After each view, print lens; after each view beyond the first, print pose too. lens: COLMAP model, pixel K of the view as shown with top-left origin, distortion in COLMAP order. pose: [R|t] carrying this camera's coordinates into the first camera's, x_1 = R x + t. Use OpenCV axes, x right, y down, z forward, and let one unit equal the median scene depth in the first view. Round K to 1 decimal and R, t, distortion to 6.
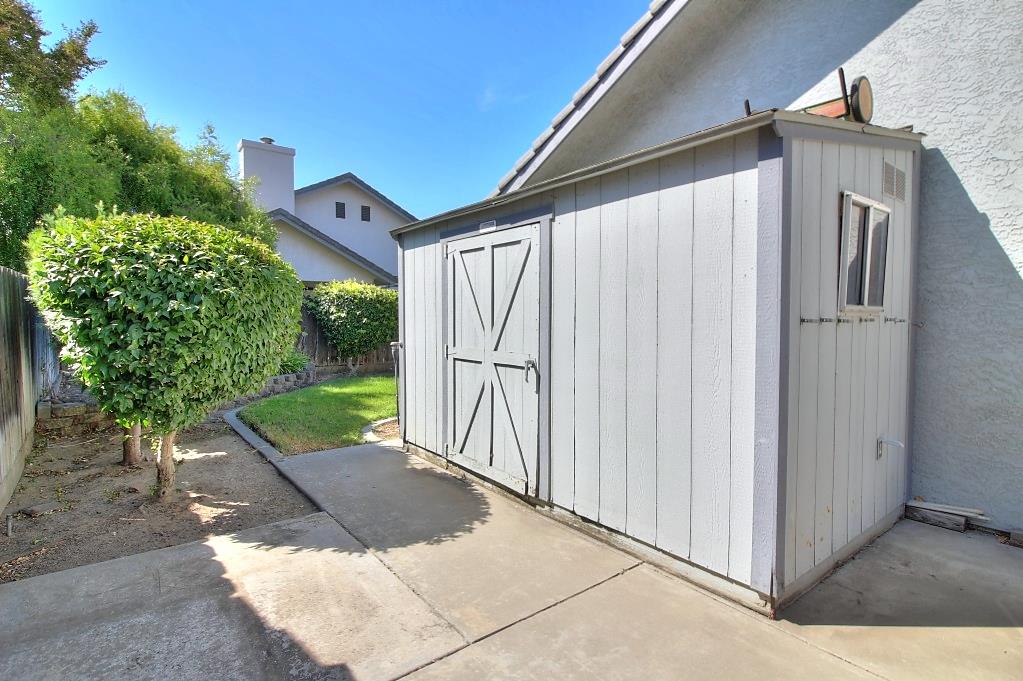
lens RADIAL K [[516.0, 0, 515.4], [0, 516.0, 336.2], [0, 0, 1]] dist [-0.000585, -0.012752]
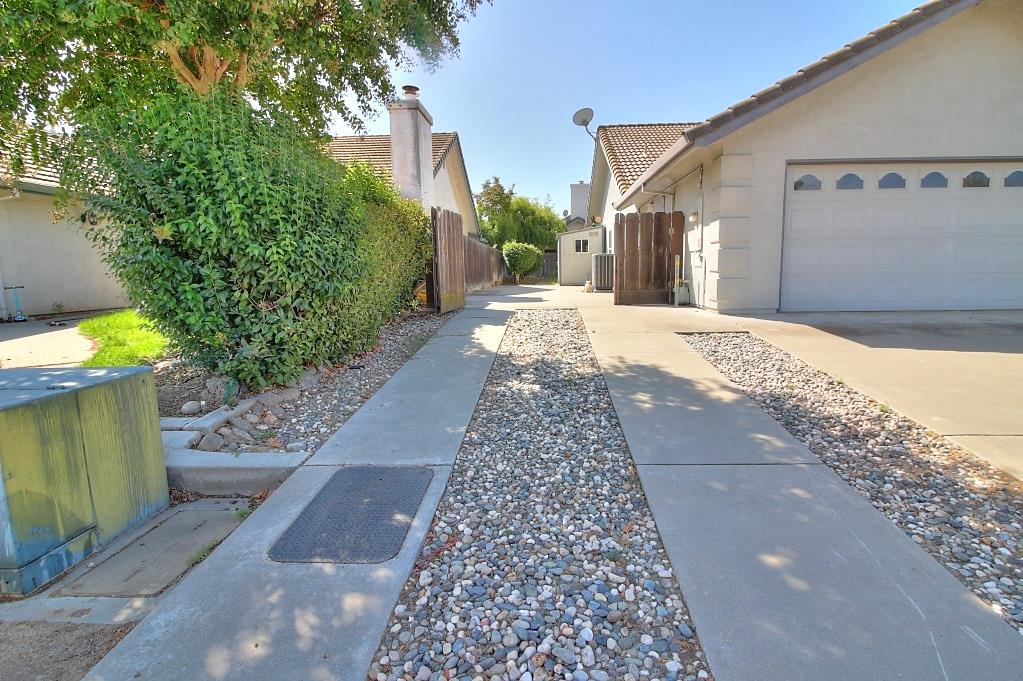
lens RADIAL K [[516.0, 0, 515.4], [0, 516.0, 336.2], [0, 0, 1]] dist [-0.000585, -0.012752]
pose [[0.754013, 0.080170, -0.651949, 2.379701], [-0.022839, 0.995124, 0.095954, 0.209823], [0.656463, -0.057461, 0.752167, -2.622402]]
